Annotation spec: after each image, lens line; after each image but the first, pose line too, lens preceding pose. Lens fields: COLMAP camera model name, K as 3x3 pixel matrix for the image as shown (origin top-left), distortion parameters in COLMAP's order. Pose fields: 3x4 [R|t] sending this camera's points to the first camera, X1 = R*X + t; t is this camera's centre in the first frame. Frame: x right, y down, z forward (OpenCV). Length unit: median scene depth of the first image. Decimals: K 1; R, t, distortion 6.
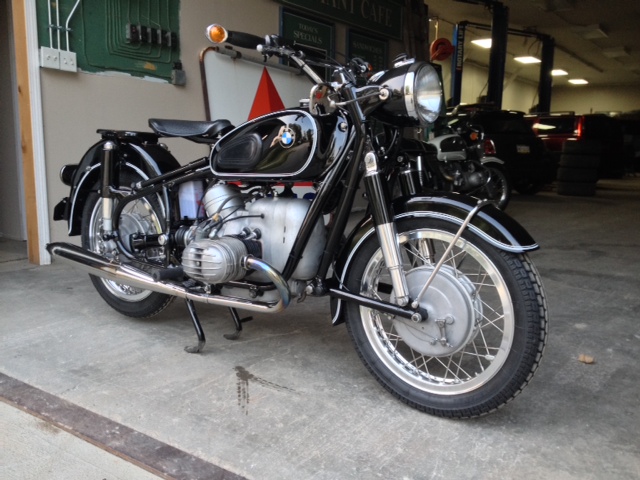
lens RADIAL K [[583.5, 0, 320.0], [0, 583.5, 240.0], [0, 0, 1]] dist [0.122716, -0.238799]
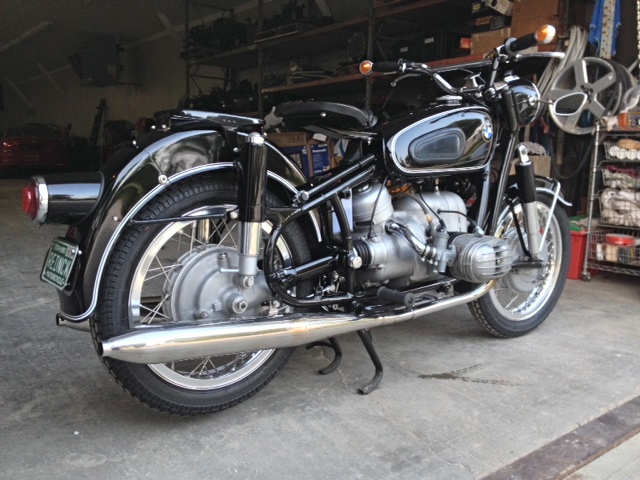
lens RADIAL K [[583.5, 0, 320.0], [0, 583.5, 240.0], [0, 0, 1]] dist [0.122716, -0.238799]
pose [[0.305048, -0.152644, 0.940024, -1.196955], [0.148972, 0.982568, 0.111210, -0.145805], [-0.940613, 0.106113, 0.322470, 0.954546]]
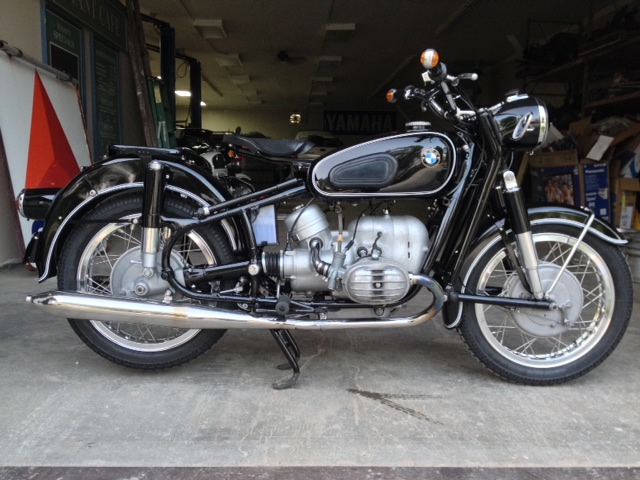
lens RADIAL K [[583.5, 0, 320.0], [0, 583.5, 240.0], [0, 0, 1]] dist [0.122716, -0.238799]
pose [[0.809336, -0.074895, 0.582552, -0.847033], [0.090109, 0.995928, 0.002852, -0.046951], [-0.580393, 0.050185, 0.812788, 0.255175]]
